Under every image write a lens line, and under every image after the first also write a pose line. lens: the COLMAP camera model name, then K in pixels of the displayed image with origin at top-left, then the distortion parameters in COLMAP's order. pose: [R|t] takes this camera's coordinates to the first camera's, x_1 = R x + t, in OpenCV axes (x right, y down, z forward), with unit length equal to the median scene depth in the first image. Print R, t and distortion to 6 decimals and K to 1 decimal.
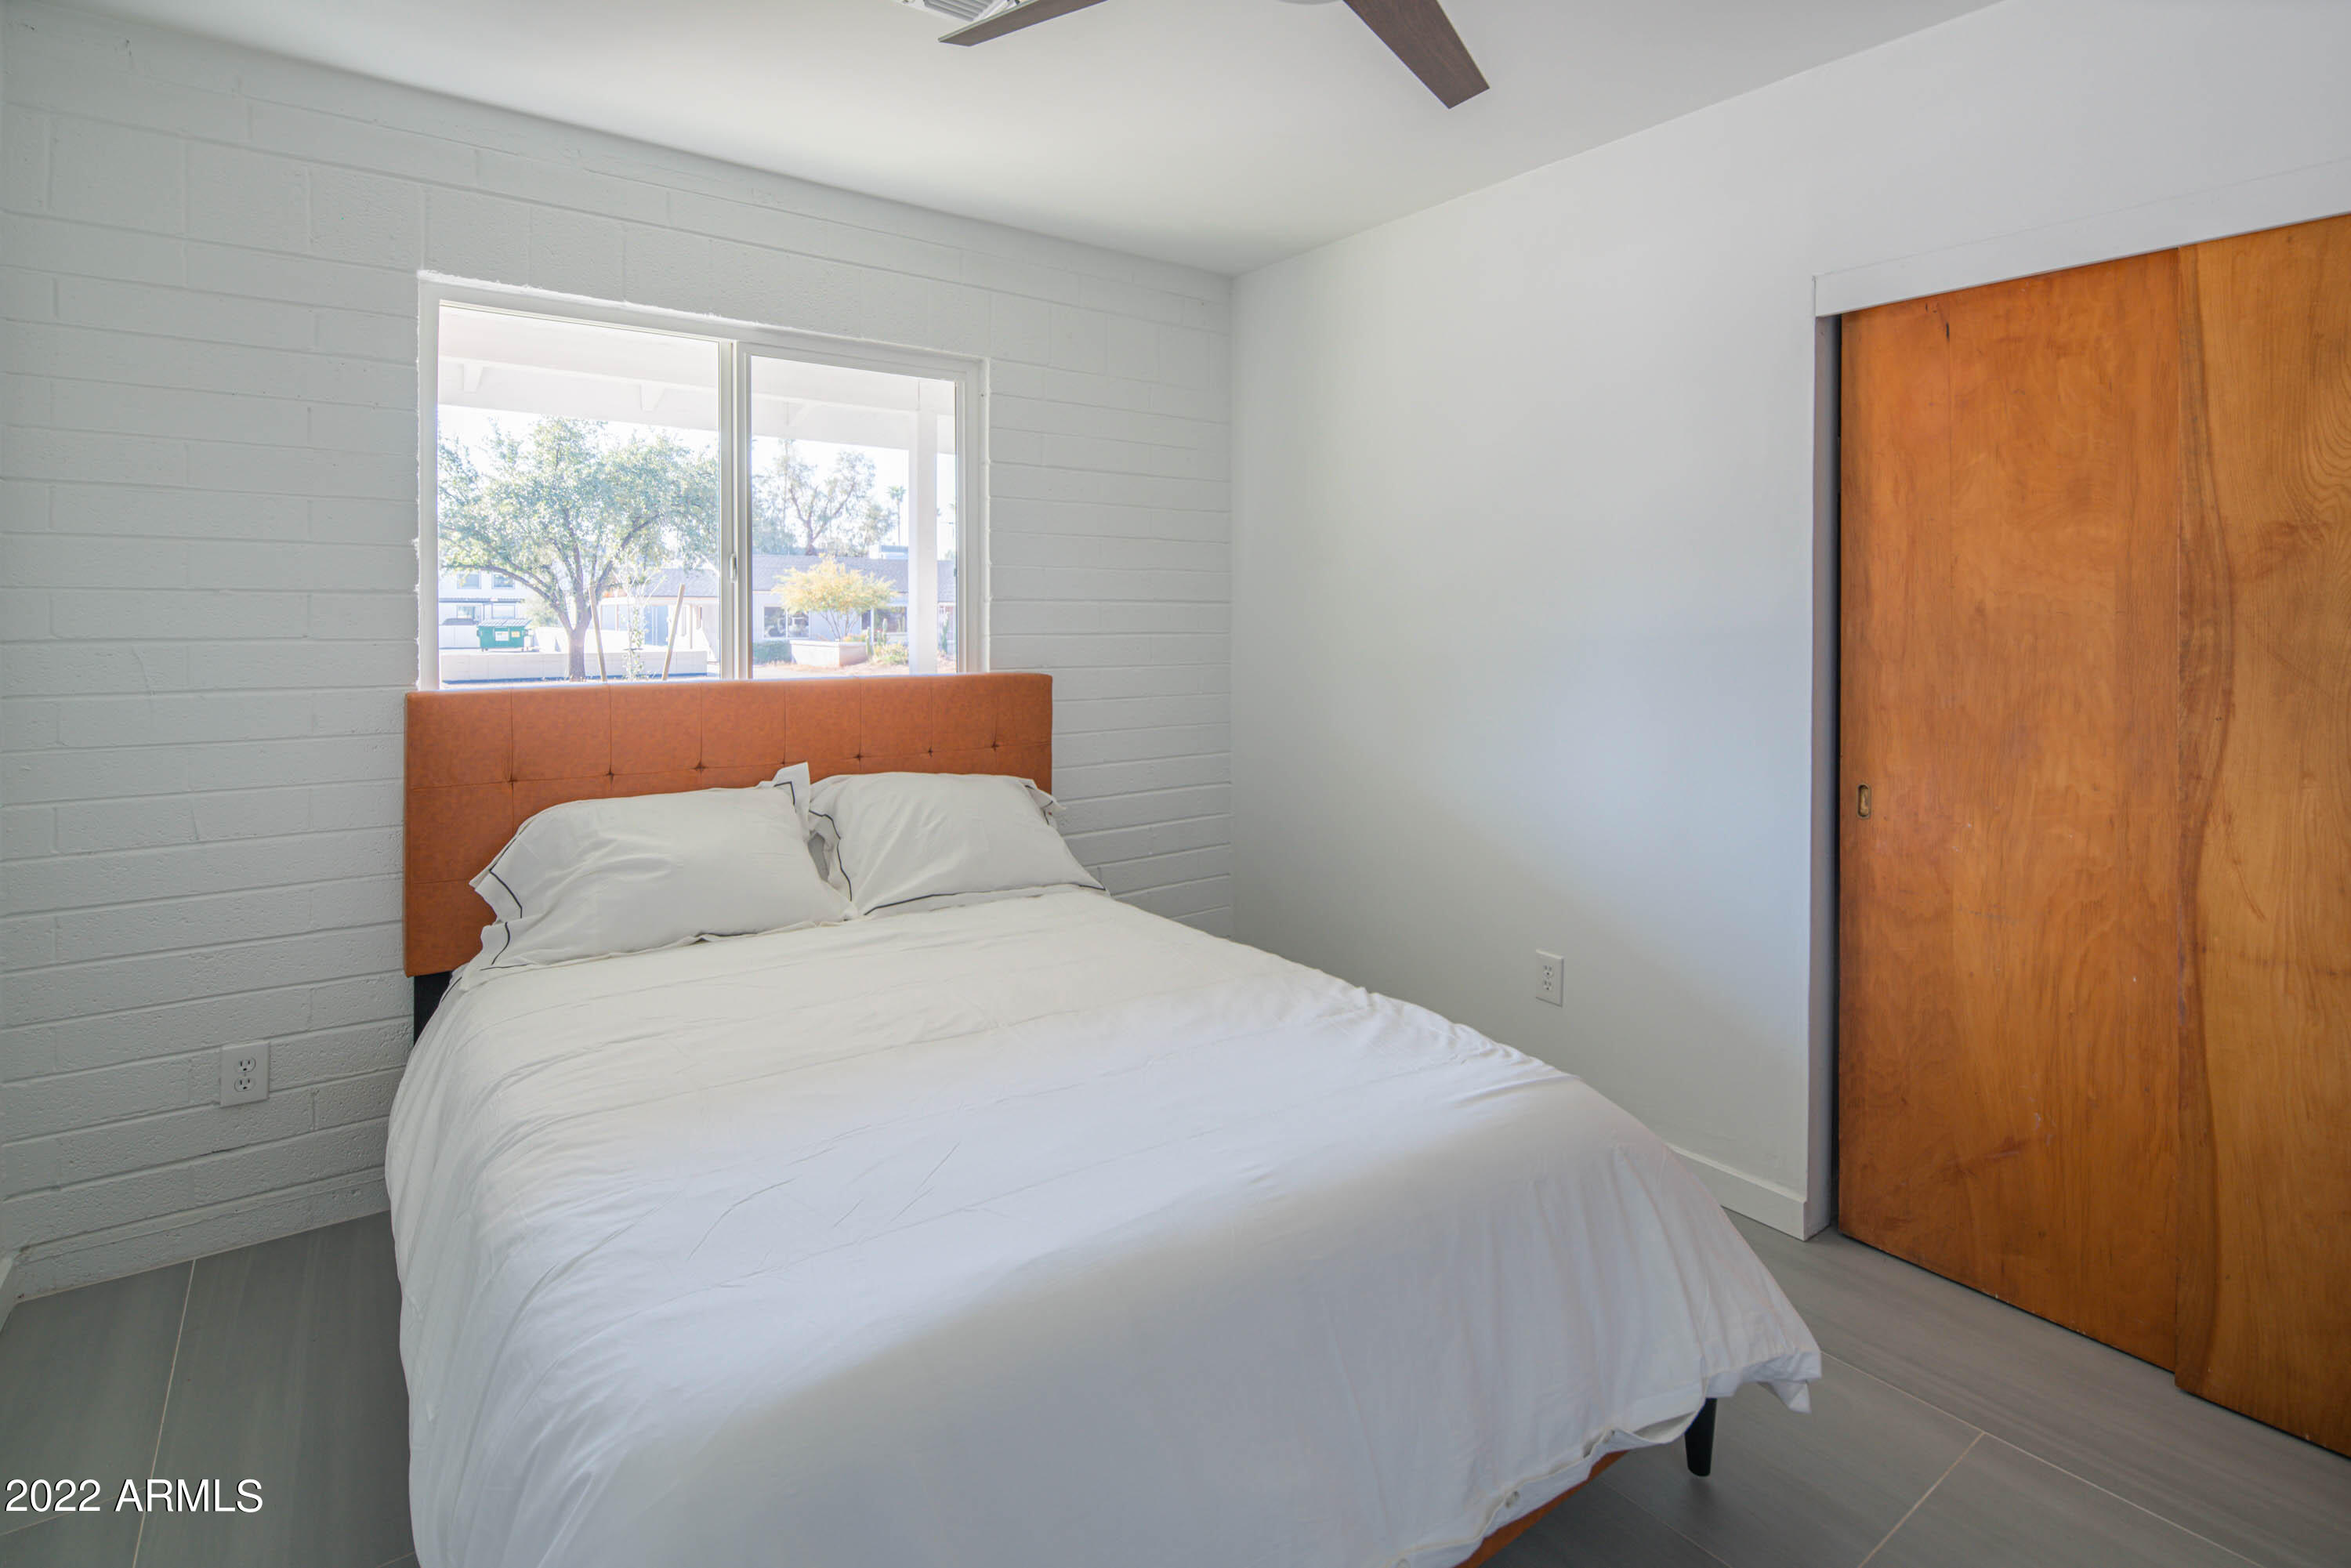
lens RADIAL K [[1136.8, 0, 1170.2], [0, 1136.8, 684.7], [0, 0, 1]] dist [0.000027, -0.001357]
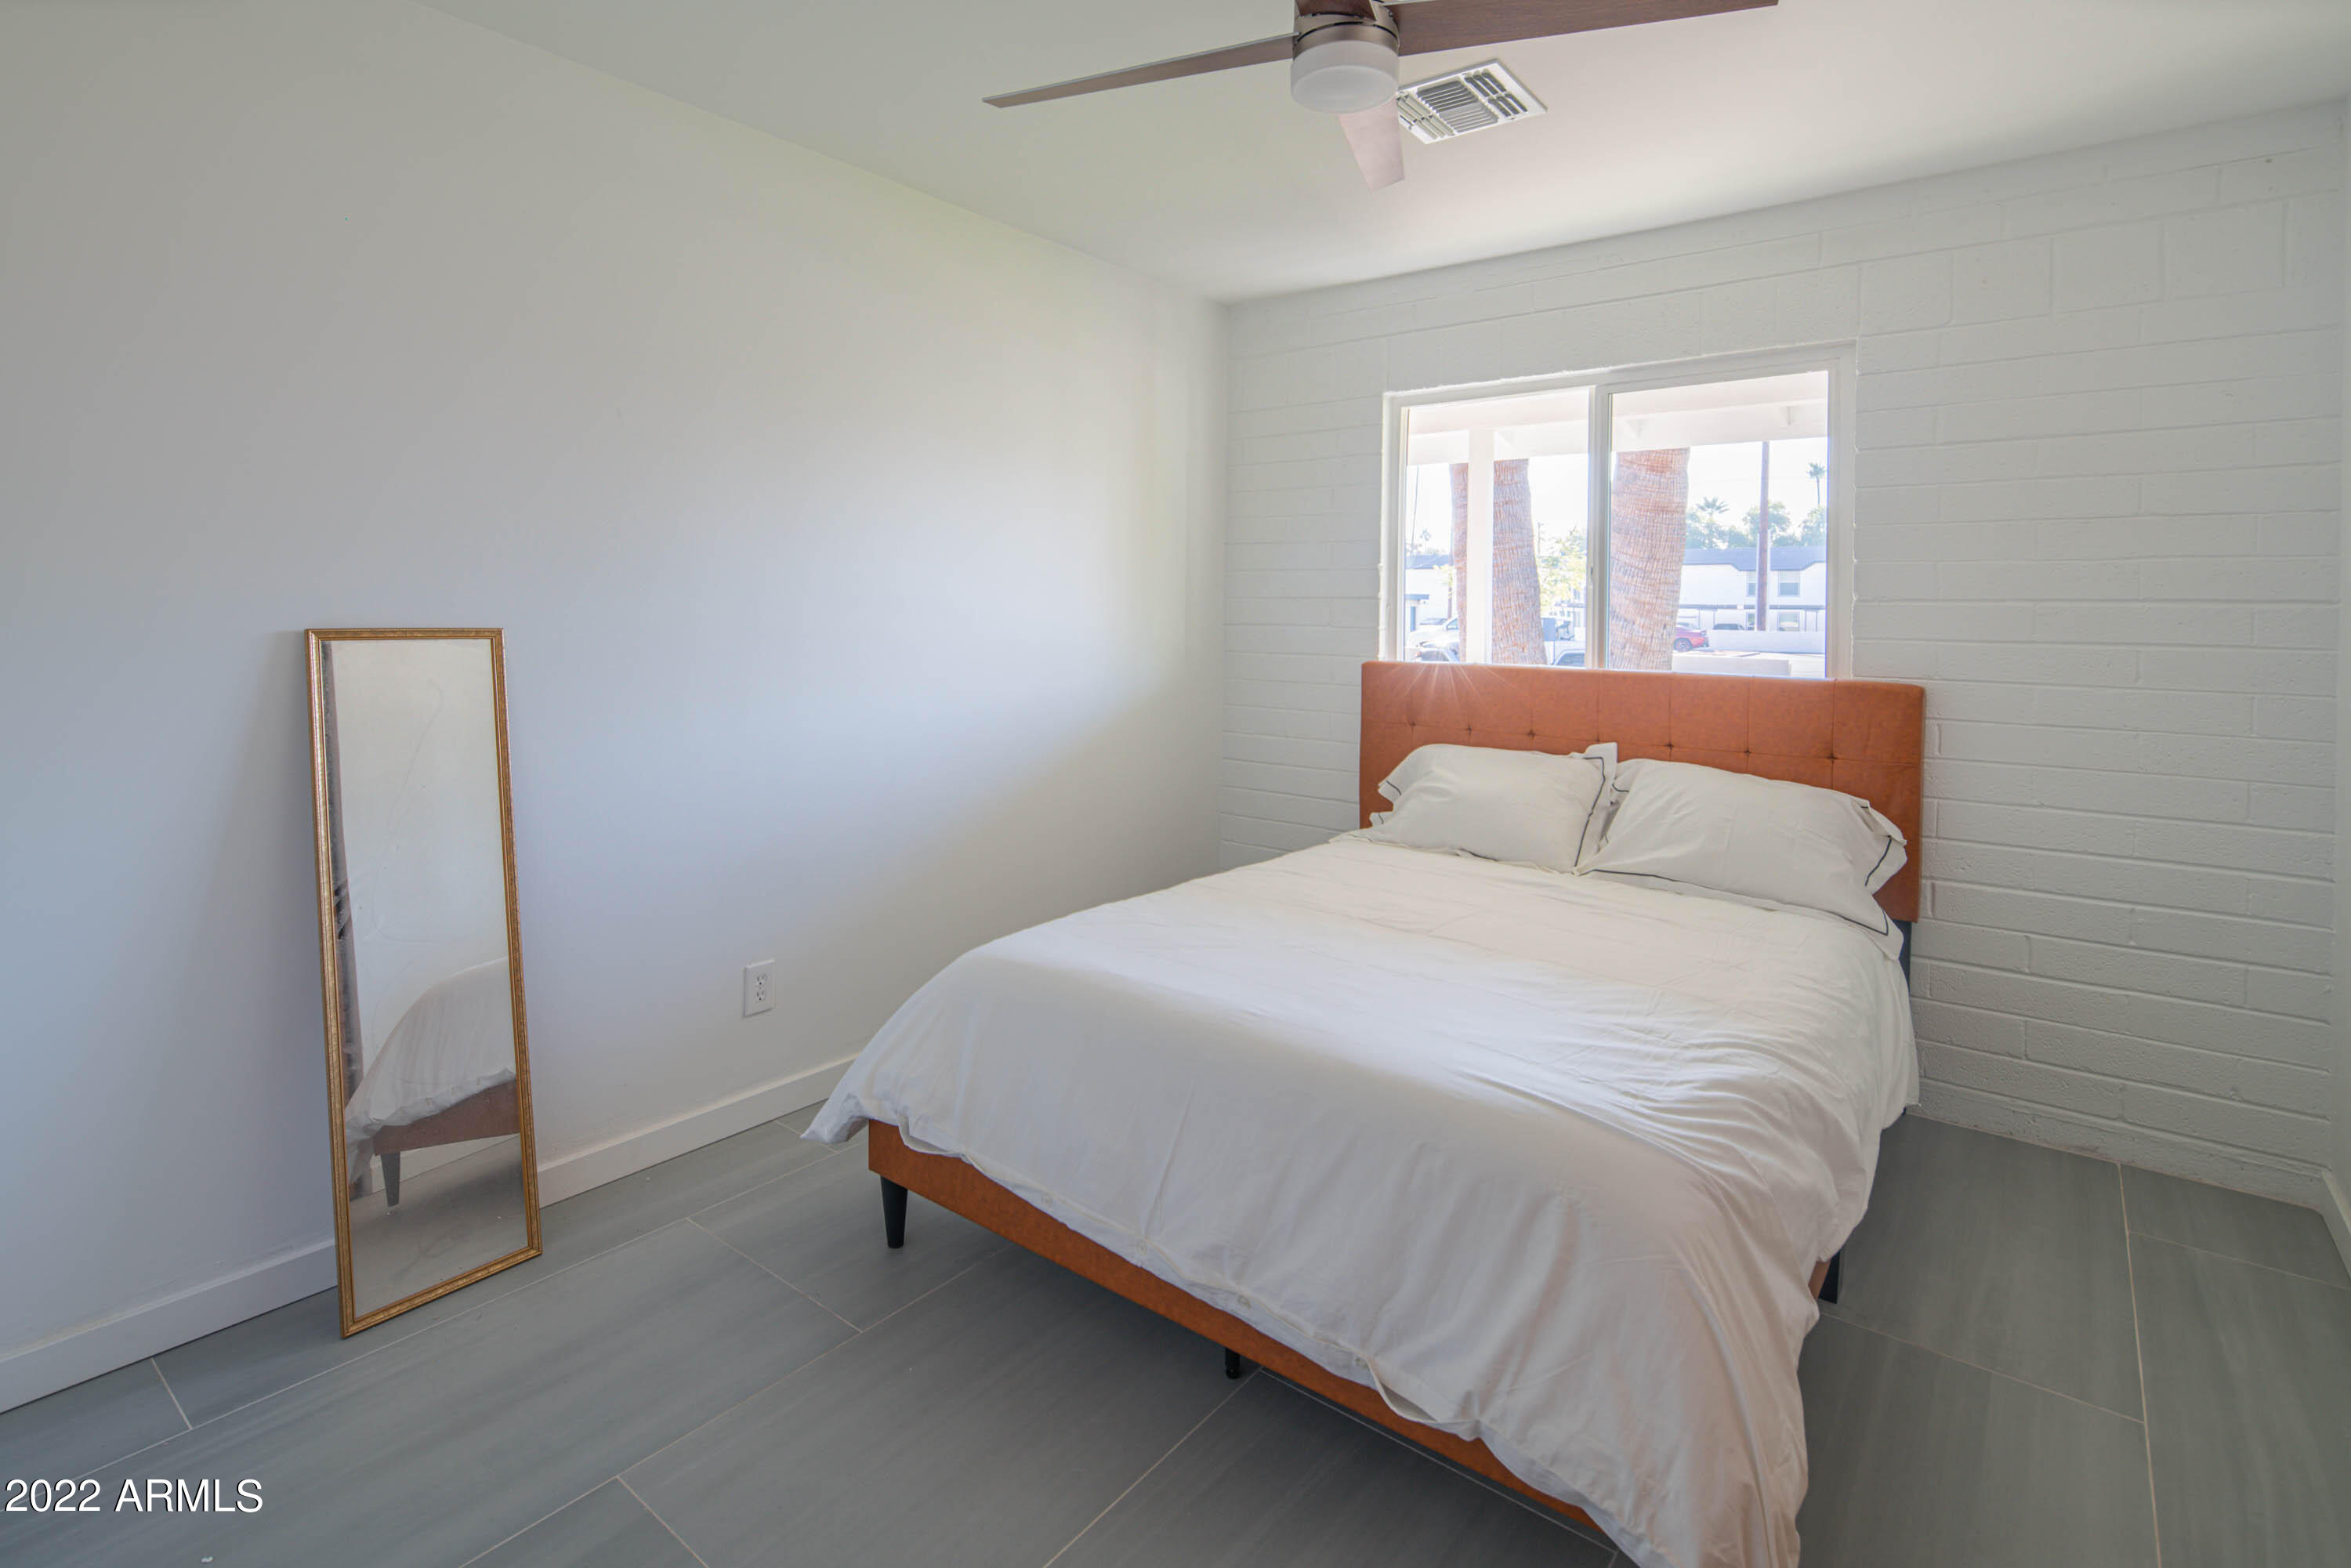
lens RADIAL K [[1152.8, 0, 1167.9], [0, 1152.8, 705.7], [0, 0, 1]] dist [0.001006, -0.001003]
pose [[0.266222, 0.078313, -0.960725, 0.690051], [-0.071872, 0.995532, 0.061235, -0.007831], [0.961228, 0.052747, 0.270661, 0.252699]]
